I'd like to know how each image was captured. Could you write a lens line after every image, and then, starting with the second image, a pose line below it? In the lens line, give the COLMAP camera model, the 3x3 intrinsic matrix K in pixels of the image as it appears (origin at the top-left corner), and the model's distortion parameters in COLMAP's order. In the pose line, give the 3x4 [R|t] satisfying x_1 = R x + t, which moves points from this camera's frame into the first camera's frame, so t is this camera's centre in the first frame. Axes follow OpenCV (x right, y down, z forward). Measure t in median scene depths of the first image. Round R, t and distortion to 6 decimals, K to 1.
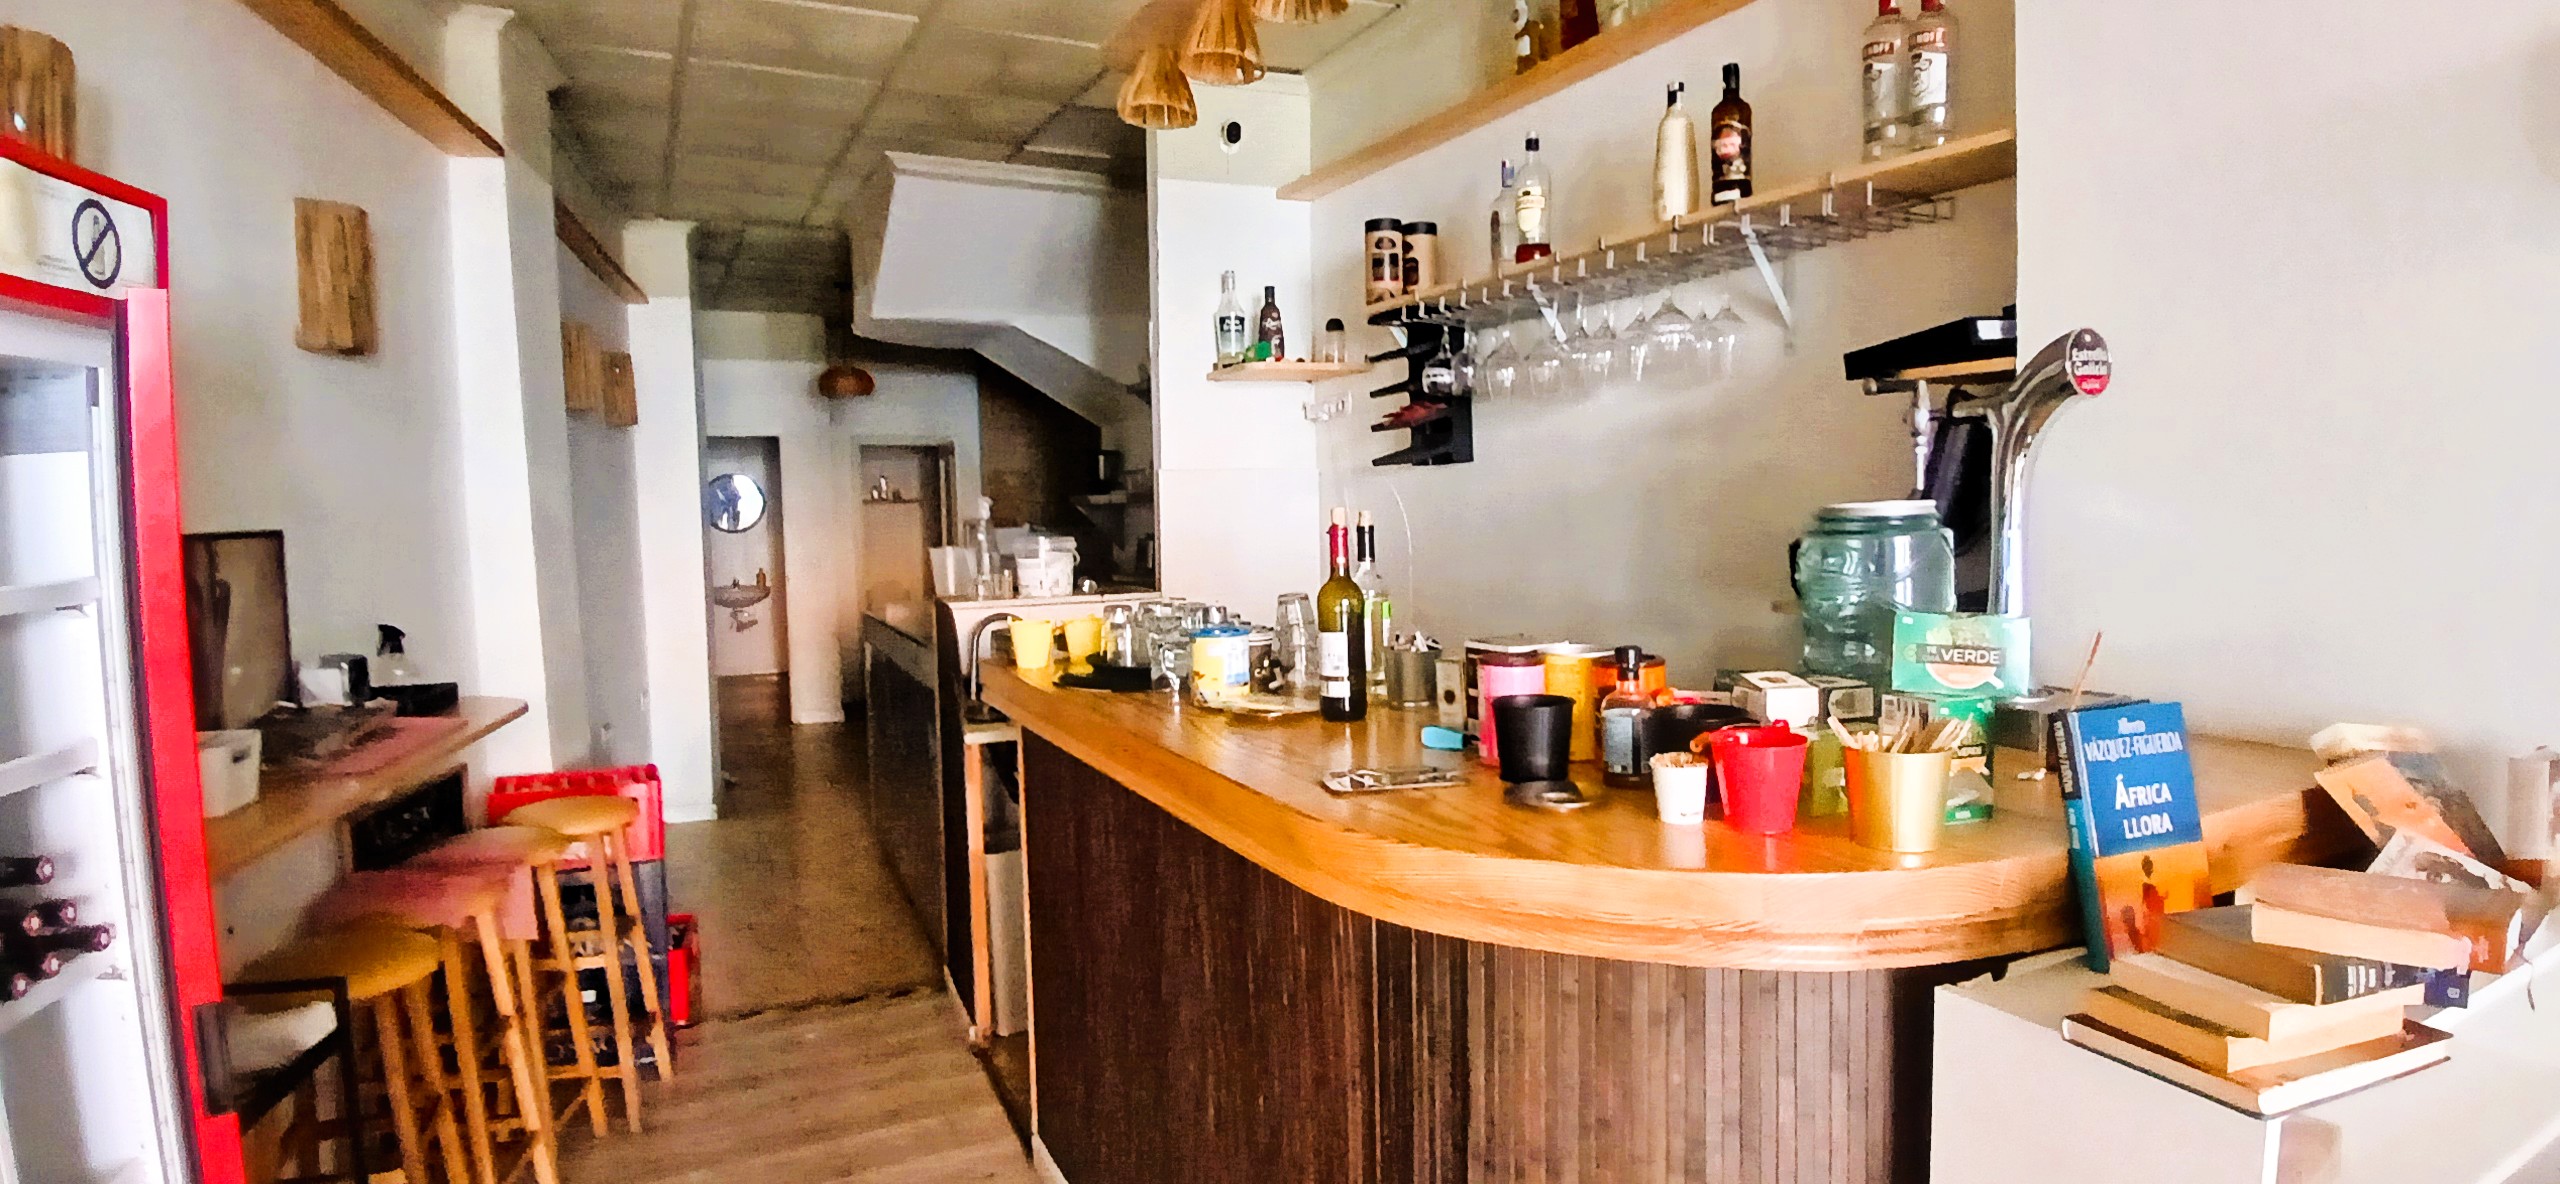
lens RADIAL K [[1359.4, 0, 1289.5], [0, 1359.4, 583.6], [0, 0, 1]] dist [-0.000793, -0.000999]
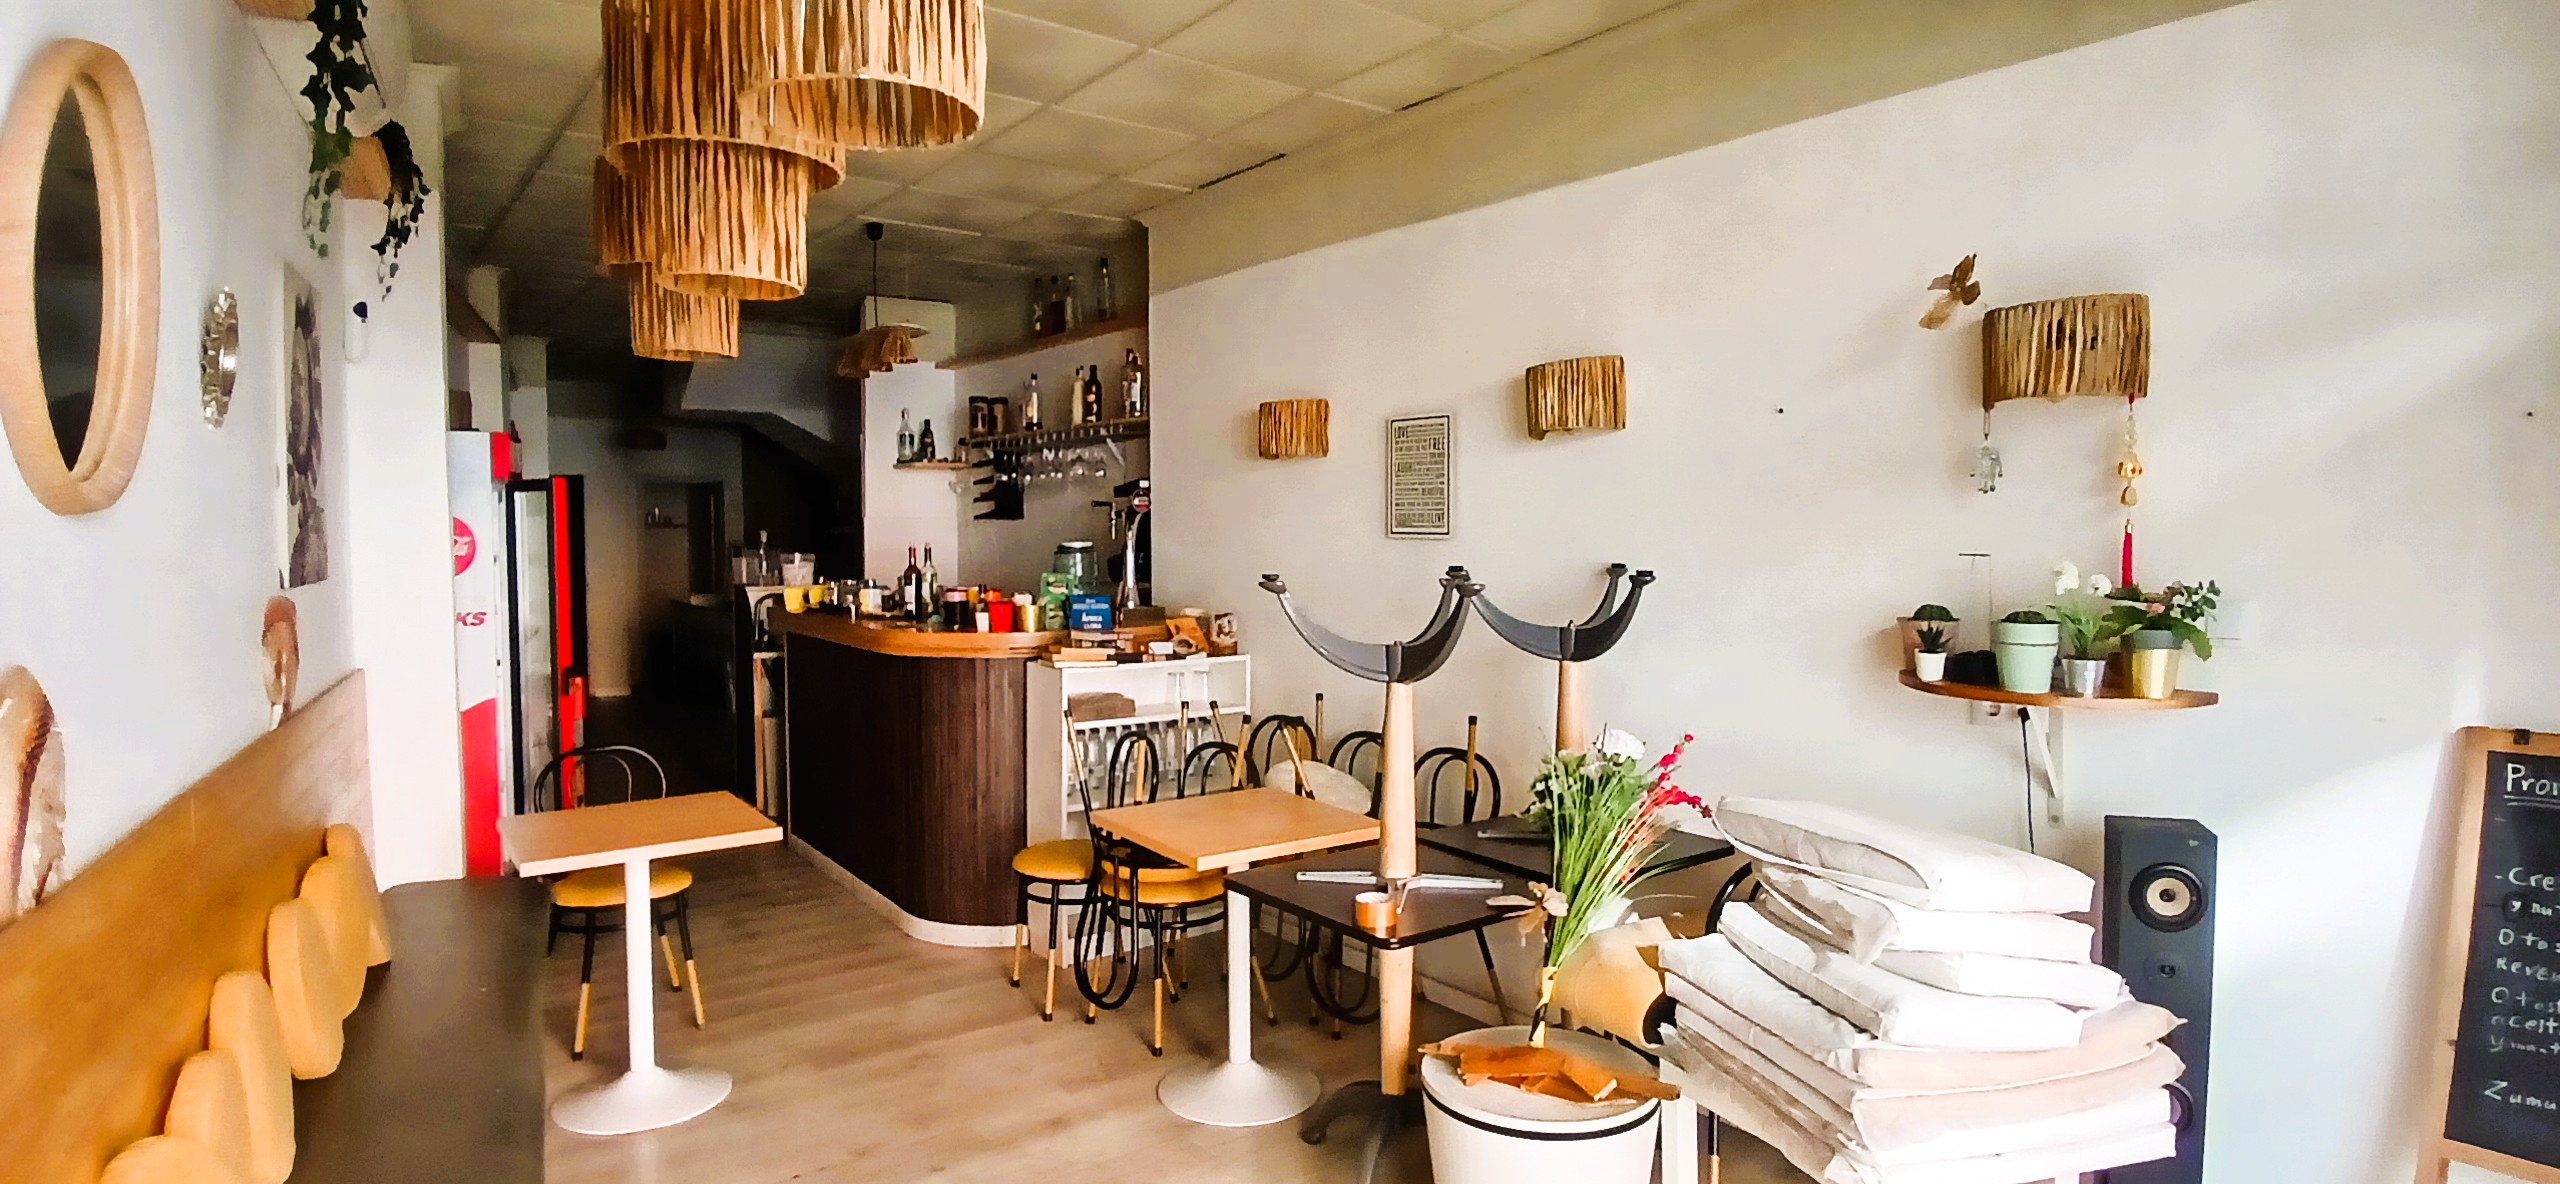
lens RADIAL K [[1359.4, 0, 1275.9], [0, 1359.4, 604.6], [0, 0, 1]] dist [-0.000793, -0.000999]
pose [[0.986230, 0.013665, 0.164817, 0.173532], [-0.012165, 0.999875, -0.010105, 0.051220], [-0.164934, 0.007961, 0.986272, -1.025468]]
